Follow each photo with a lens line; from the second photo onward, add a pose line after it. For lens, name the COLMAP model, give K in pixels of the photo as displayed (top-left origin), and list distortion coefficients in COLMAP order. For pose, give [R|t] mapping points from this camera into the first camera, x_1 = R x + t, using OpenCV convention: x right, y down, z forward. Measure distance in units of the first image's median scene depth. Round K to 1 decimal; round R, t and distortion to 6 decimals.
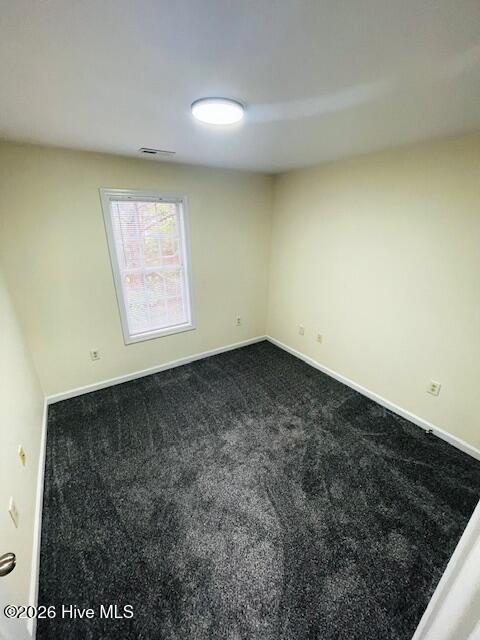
lens RADIAL K [[259.5, 0, 239.6], [0, 259.5, 319.8], [0, 0, 1]] dist [-0.006726, 0.000779]
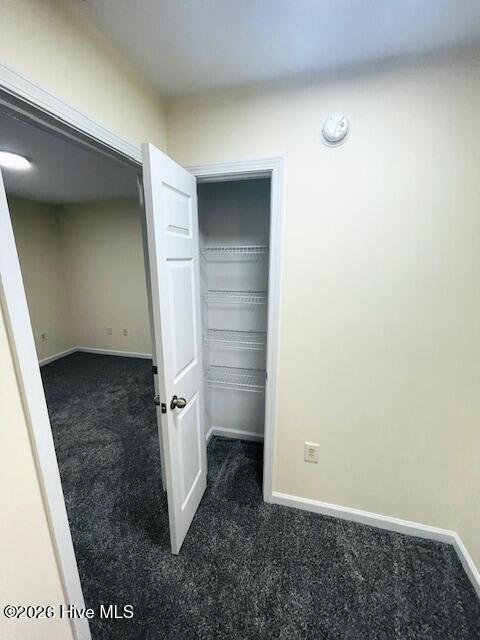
lens RADIAL K [[259.5, 0, 238.8], [0, 259.5, 319.1], [0, 0, 1]] dist [-0.006726, 0.000779]
pose [[0.748632, -0.160769, 0.643198, -0.112954], [0.237919, 0.970679, -0.034295, 0.256360], [-0.618825, 0.178703, 0.764932, -0.456569]]
